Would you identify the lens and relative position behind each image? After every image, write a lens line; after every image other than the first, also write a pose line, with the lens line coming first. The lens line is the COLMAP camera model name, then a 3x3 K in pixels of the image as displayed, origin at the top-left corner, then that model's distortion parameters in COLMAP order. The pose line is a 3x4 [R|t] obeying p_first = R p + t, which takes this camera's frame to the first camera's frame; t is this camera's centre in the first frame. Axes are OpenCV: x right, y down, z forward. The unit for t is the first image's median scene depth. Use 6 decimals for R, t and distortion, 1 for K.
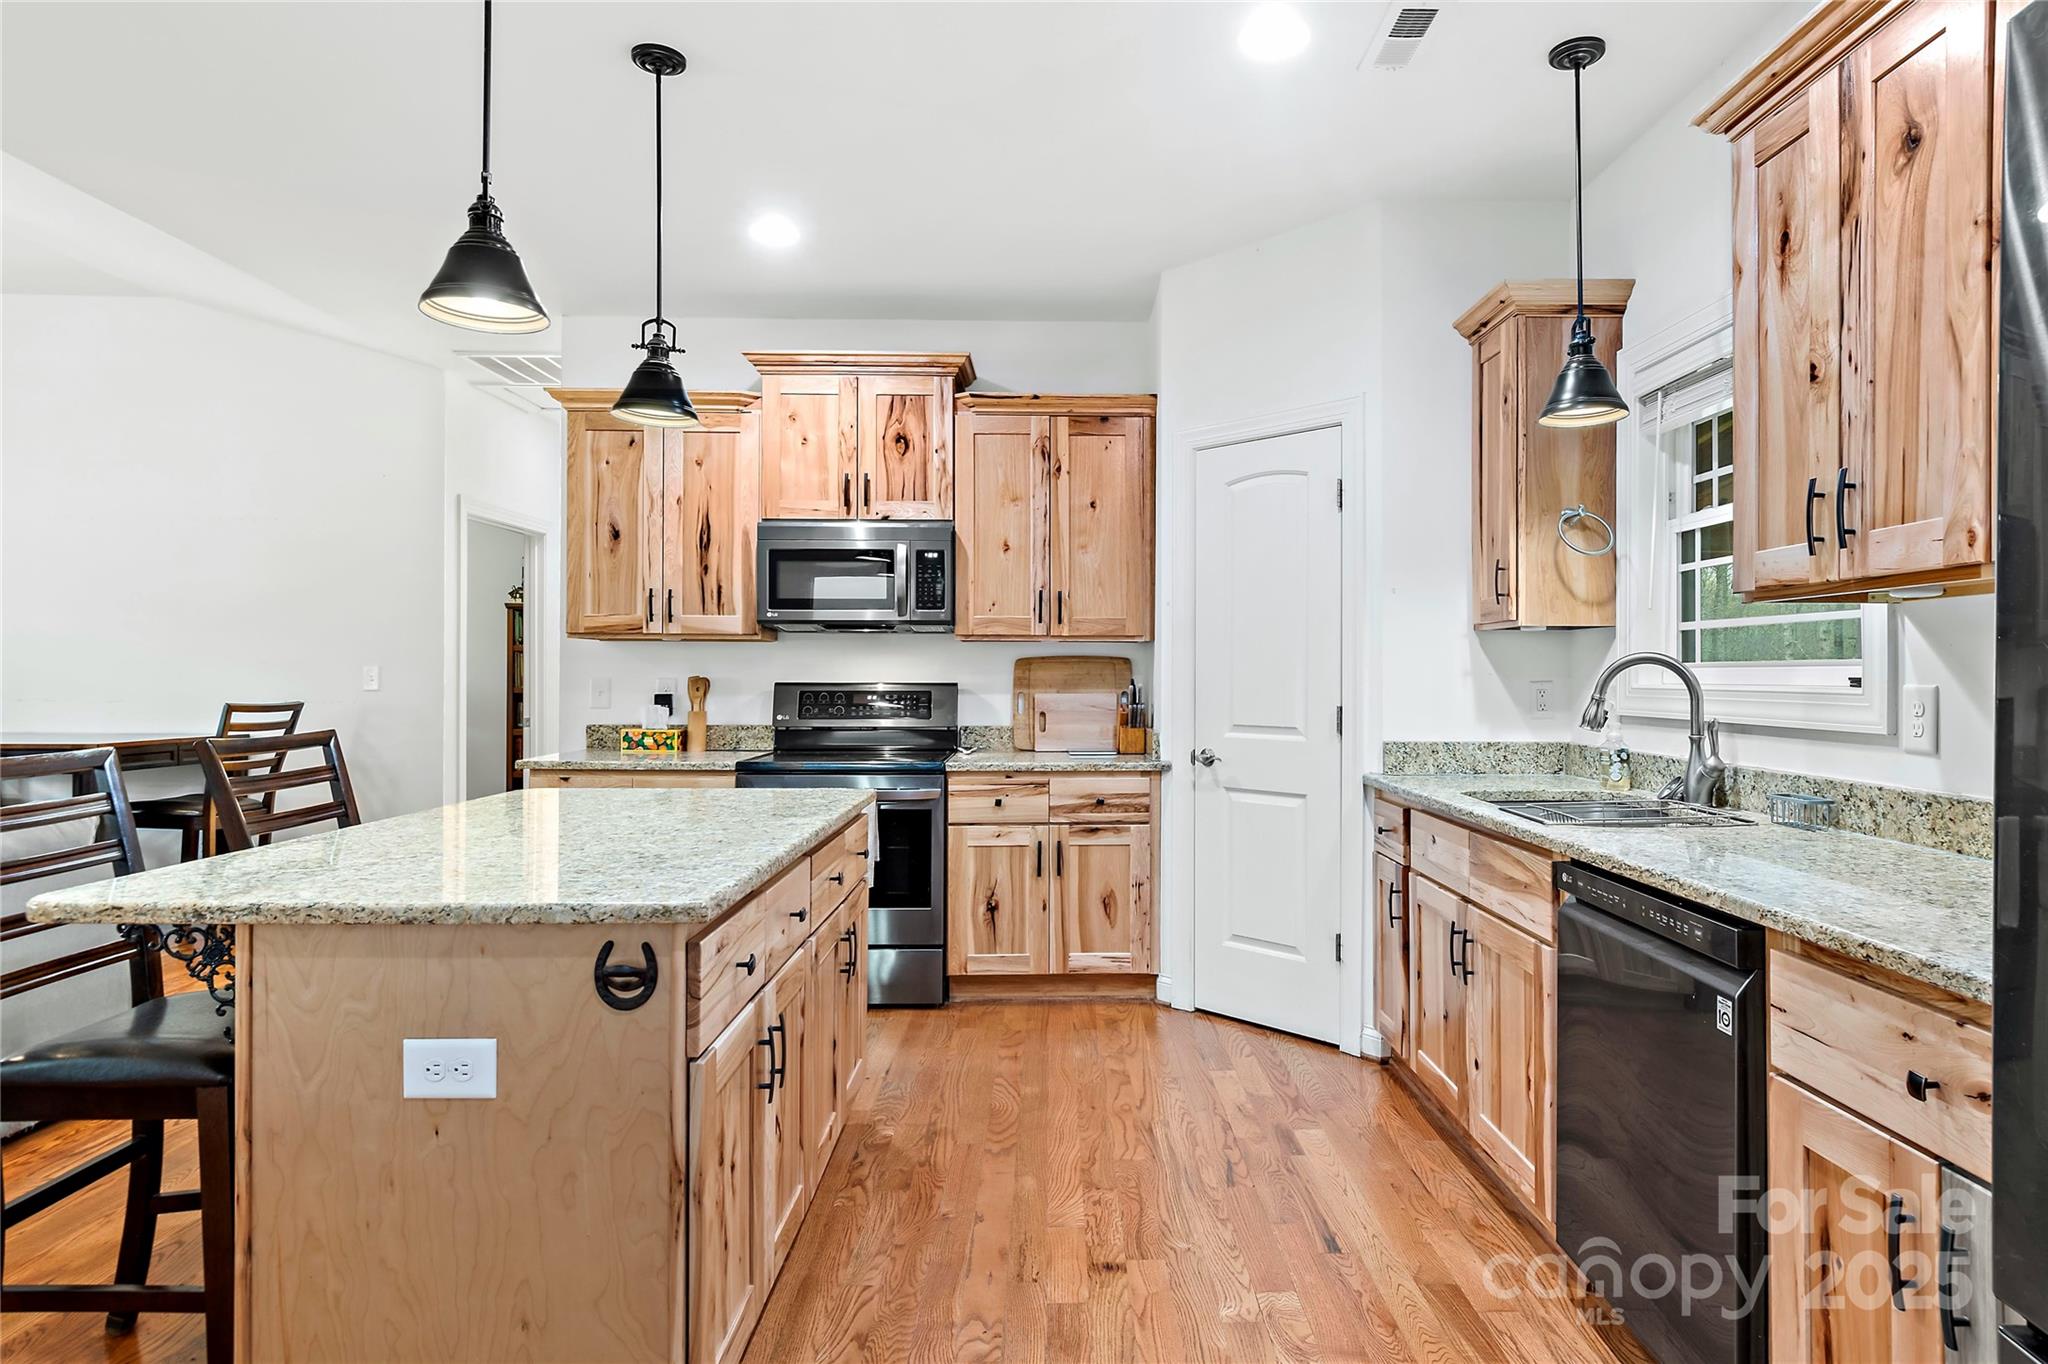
lens RADIAL K [[1123.0, 0, 1073.3], [0, 1123.0, 673.4], [0, 0, 1]] dist [0.001034, -0.003073]
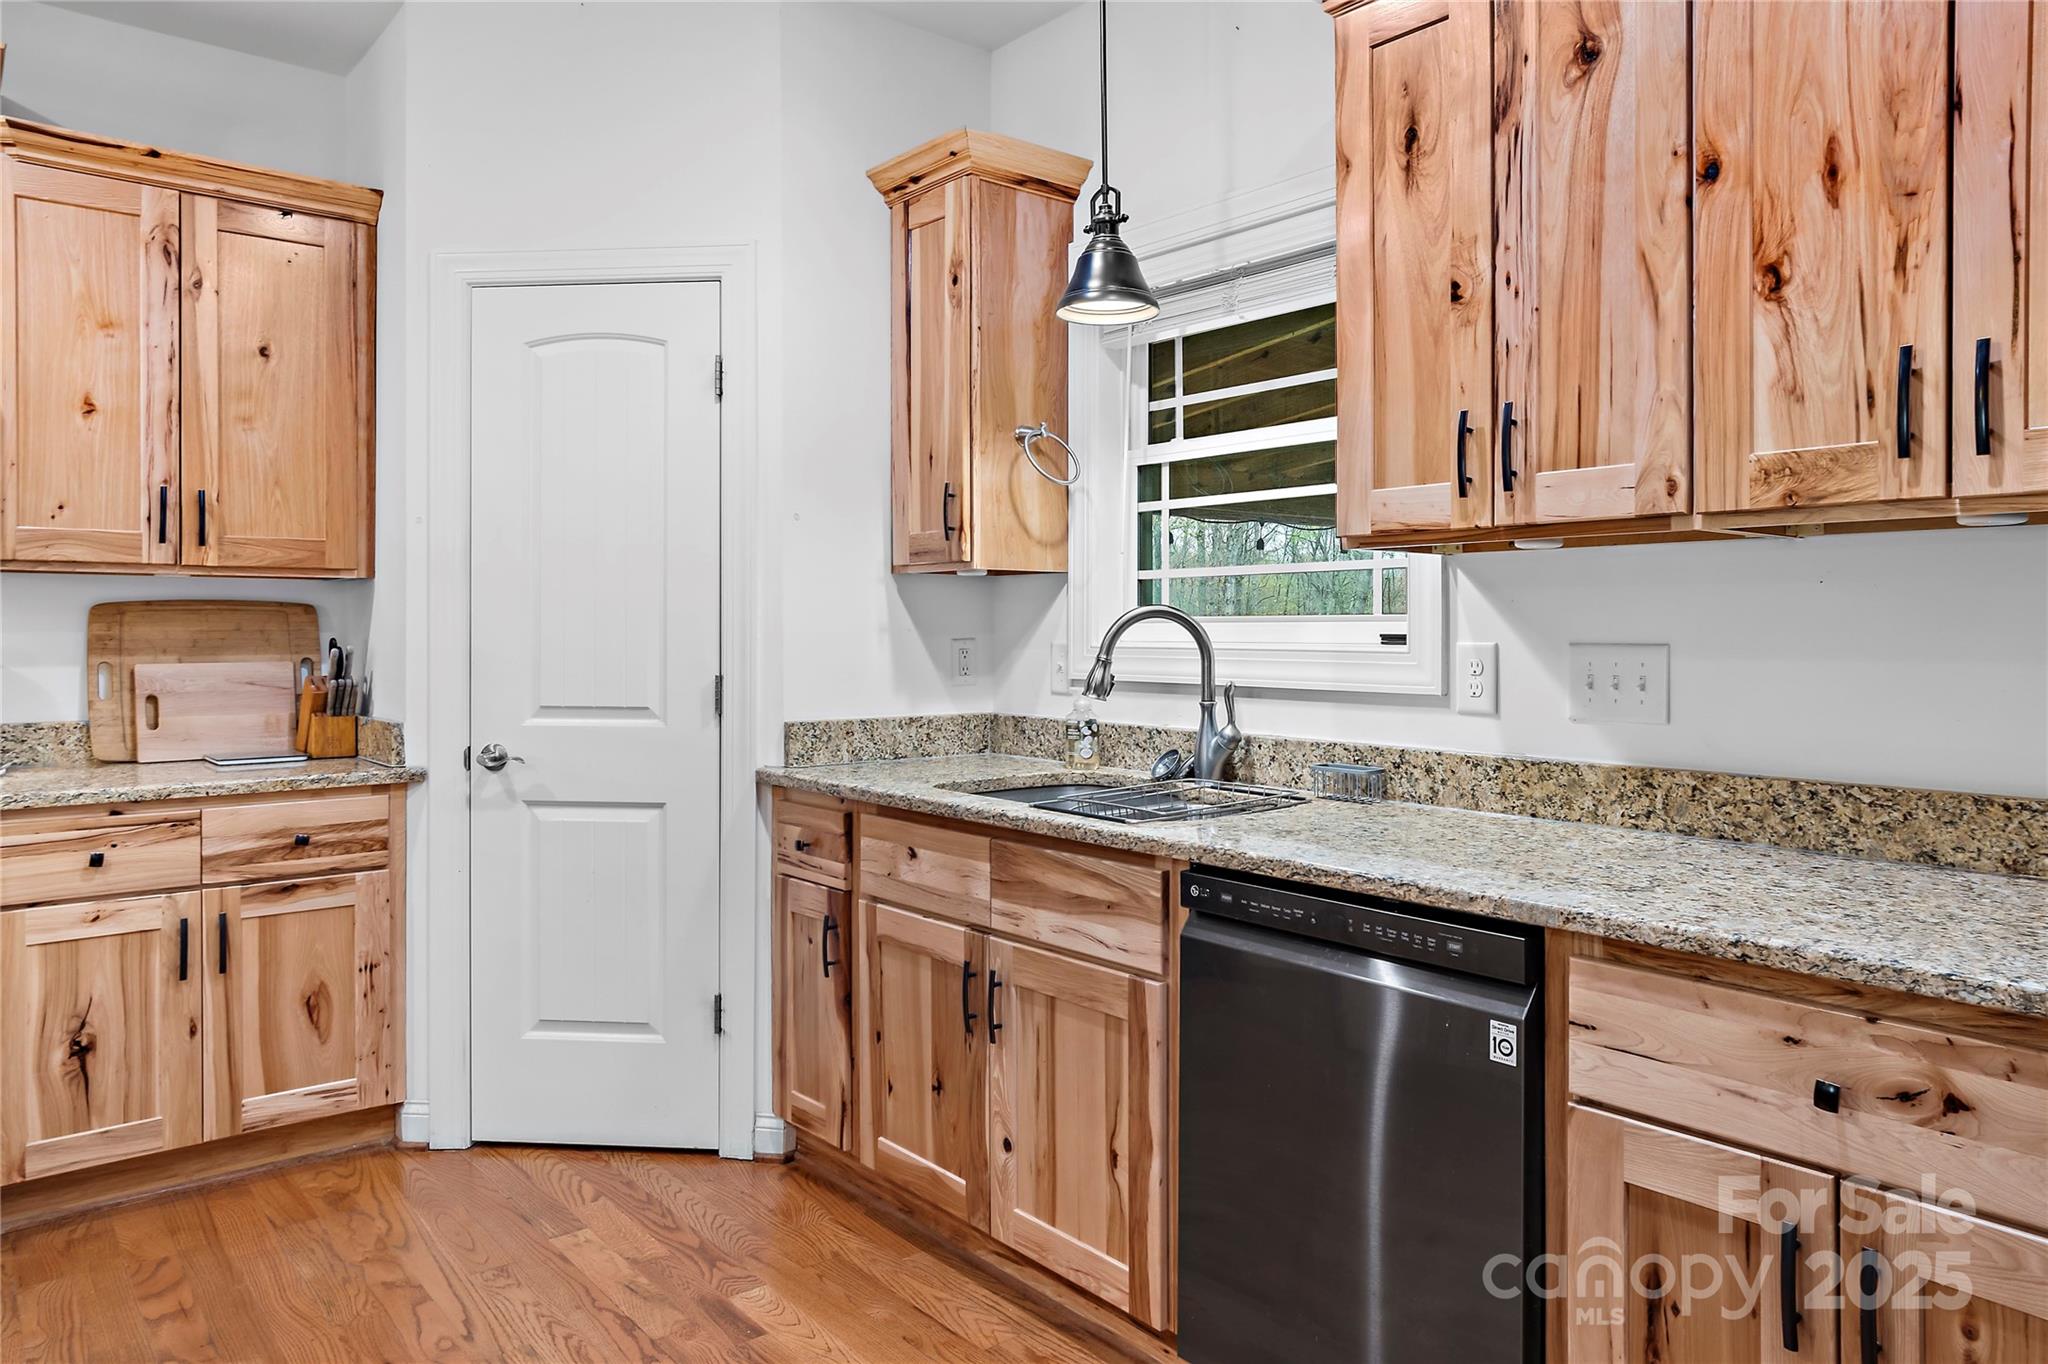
lens RADIAL K [[1352.0, 0, 1082.4], [0, 1352.0, 633.2], [0, 0, 1]] dist [-0.010200, 0.002165]
pose [[0.769470, -0.003399, 0.638673, -0.155662], [0.000335, 0.999988, 0.004919, -0.001923], [-0.638682, -0.003571, 0.769462, 0.226603]]
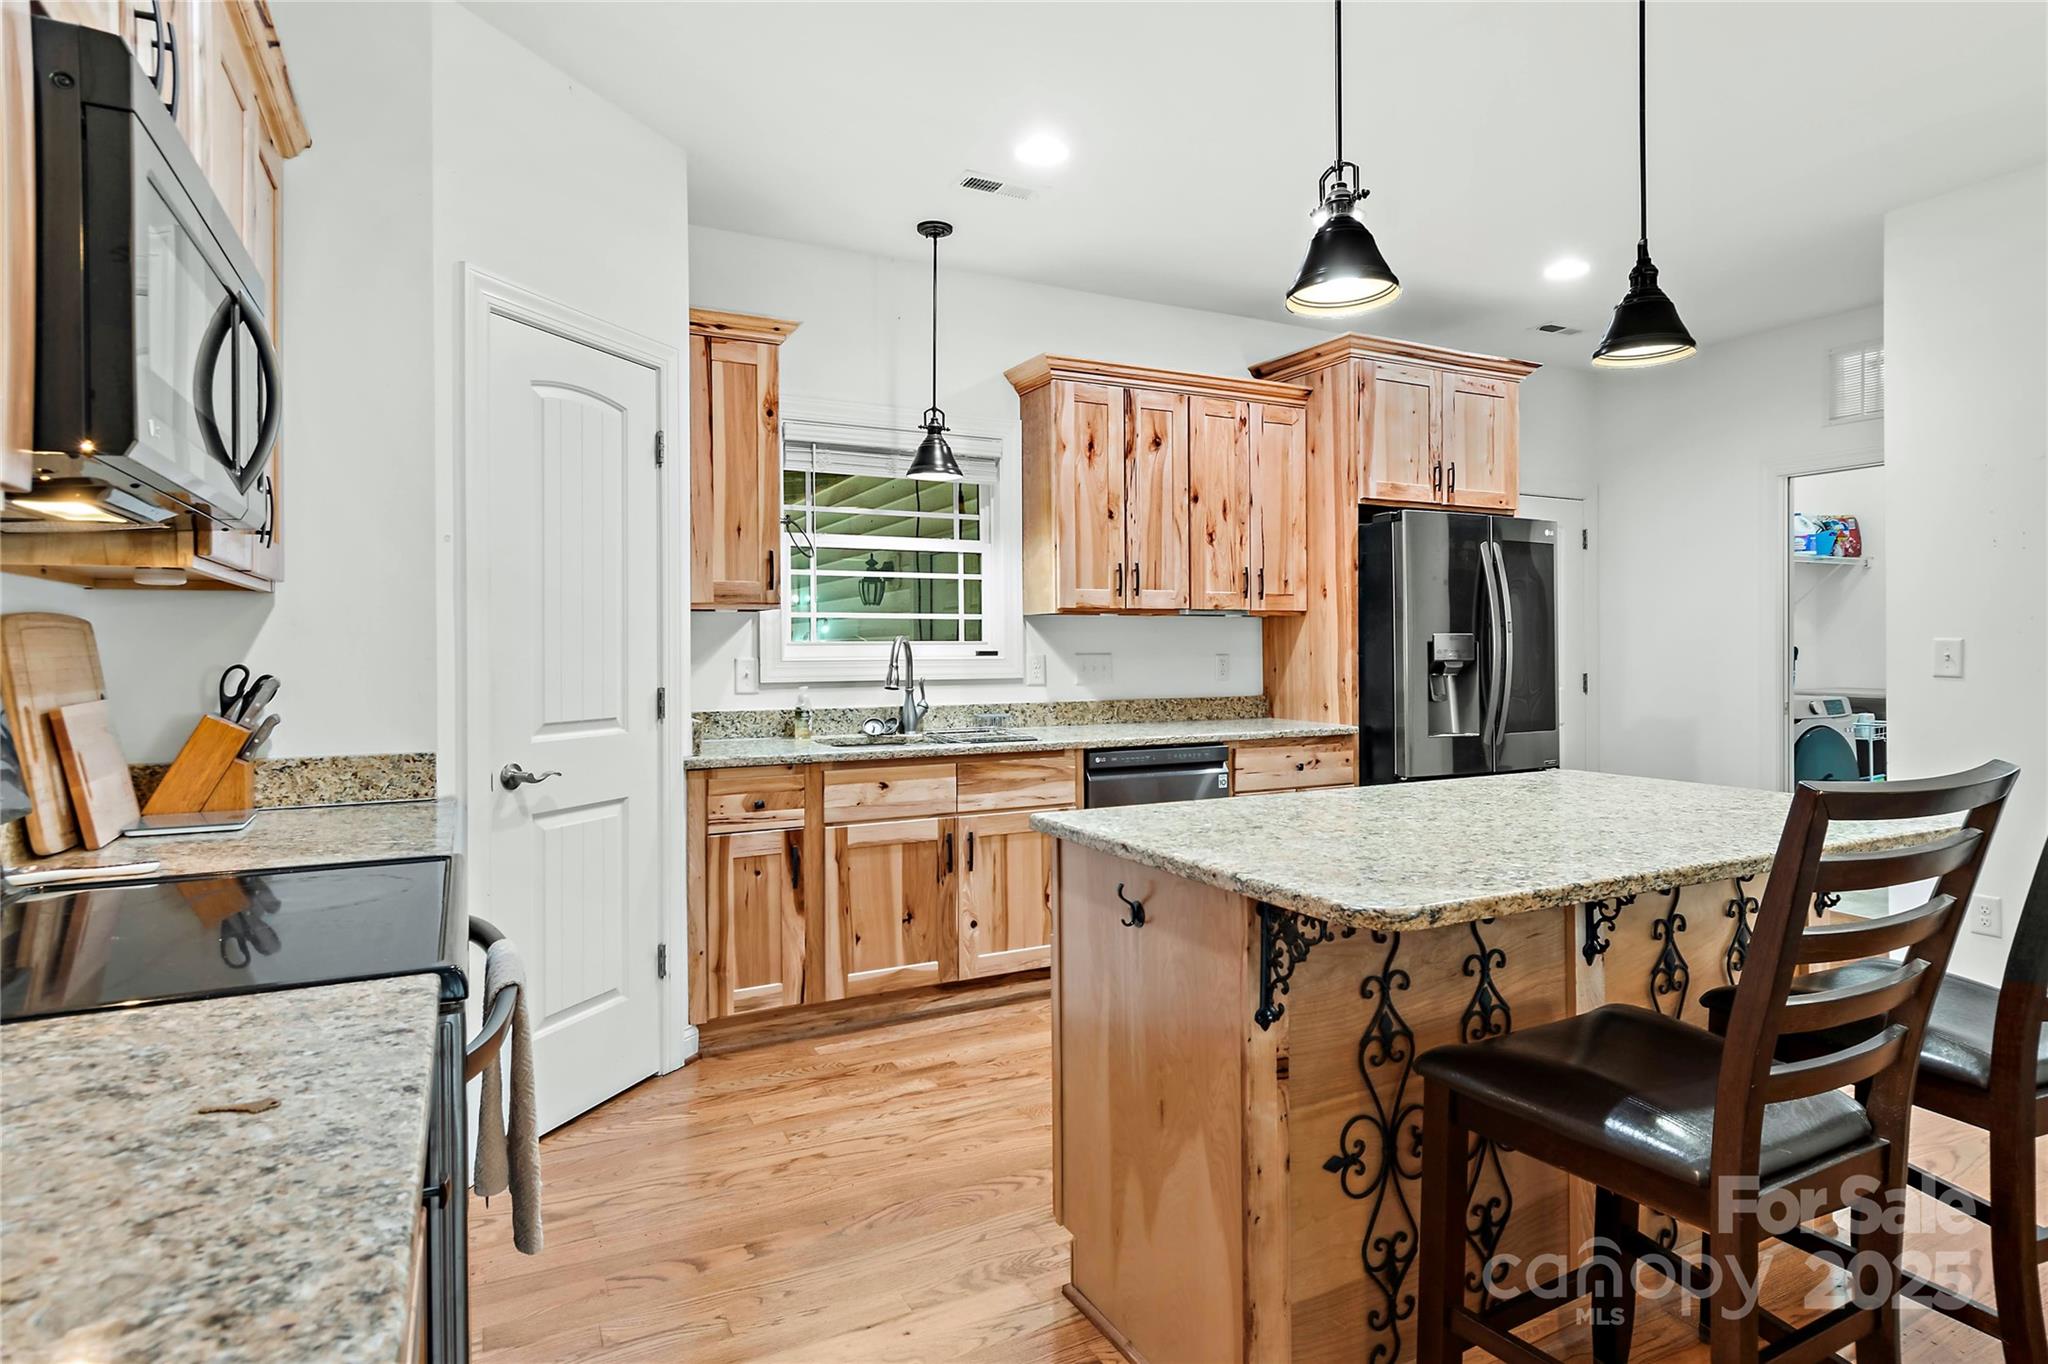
lens RADIAL K [[1154.3, 0, 1062.8], [0, 1154.3, 651.7], [0, 0, 1]] dist [-0.002834, -0.001390]
pose [[-0.455600, -0.002058, 0.890182, -0.842435], [0.004282, 0.999981, 0.004504, -0.002189], [-0.890175, 0.005864, -0.455582, 1.328702]]
